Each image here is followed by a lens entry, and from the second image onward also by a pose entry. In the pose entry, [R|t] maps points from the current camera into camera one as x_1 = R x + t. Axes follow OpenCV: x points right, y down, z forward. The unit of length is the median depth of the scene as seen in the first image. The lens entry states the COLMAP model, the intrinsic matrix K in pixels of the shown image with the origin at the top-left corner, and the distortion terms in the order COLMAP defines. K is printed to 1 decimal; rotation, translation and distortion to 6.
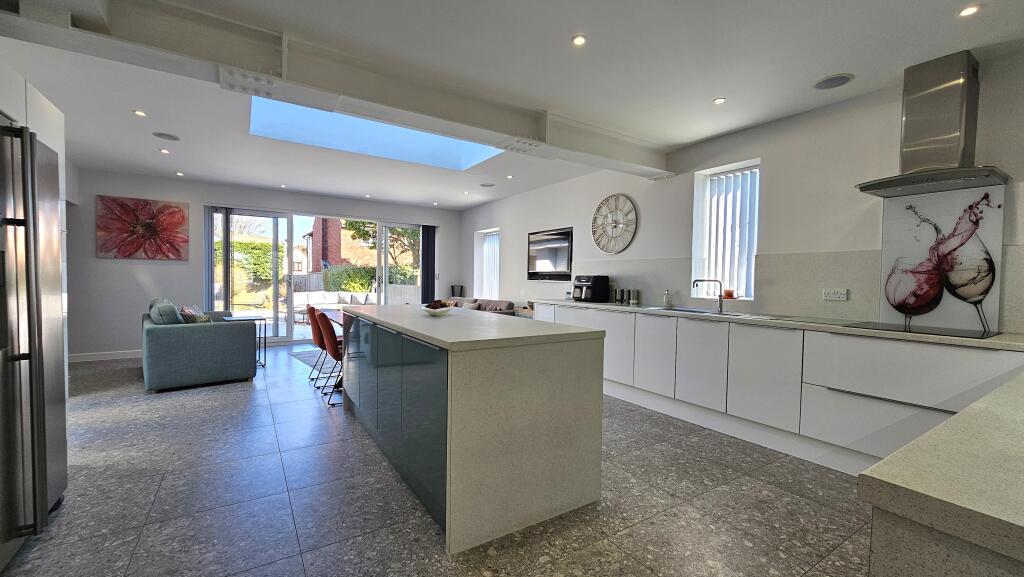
lens RADIAL K [[417.5, 0, 507.3], [0, 417.5, 291.1], [0, 0, 1]] dist [-0.002732, -0.000403]
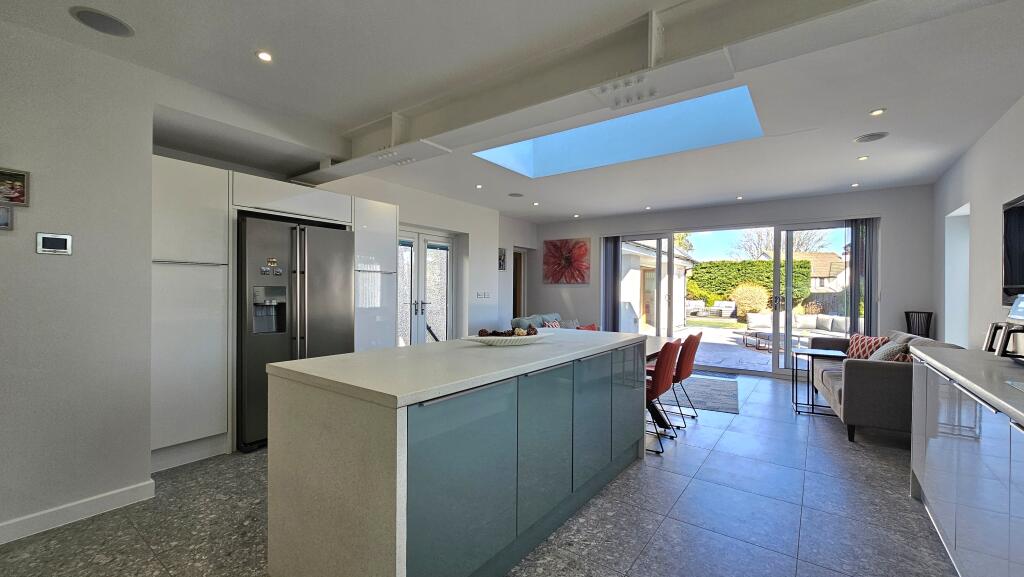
lens RADIAL K [[417.5, 0, 507.3], [0, 417.5, 291.1], [0, 0, 1]] dist [-0.002732, -0.000403]
pose [[0.352883, -0.010847, -0.935605, 0.363537], [-0.029983, 0.999288, -0.022894, -0.019041], [0.935187, 0.036131, 0.352306, 0.407080]]
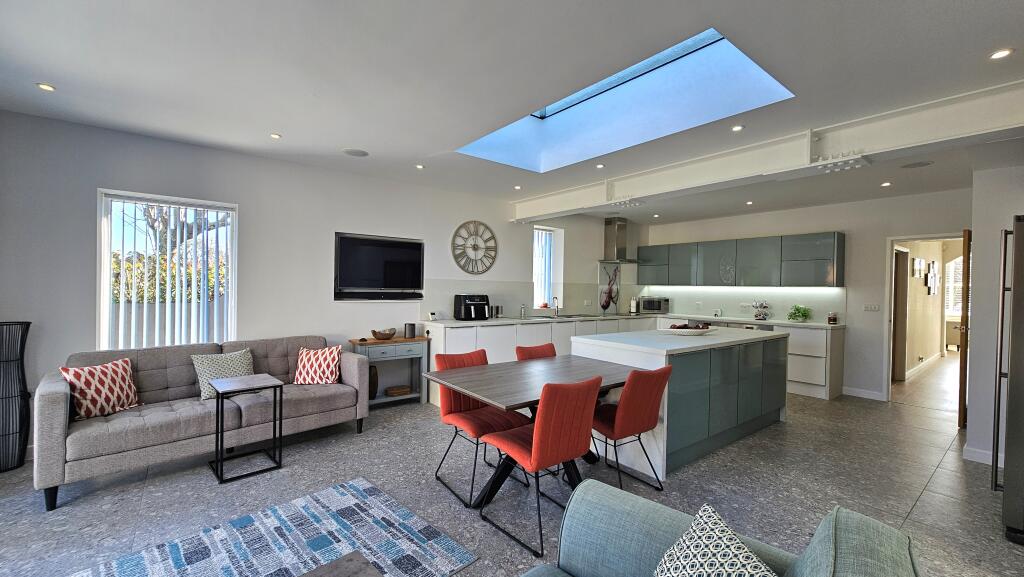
lens RADIAL K [[408.9, 0, 515.8], [0, 408.9, 289.9], [0, 0, 1]] dist [-0.012891, -0.000210]
pose [[-0.112225, -0.024555, 0.993379, -0.798246], [0.010890, 0.999604, 0.025939, -0.072531], [-0.993623, 0.013729, -0.111913, 0.976054]]
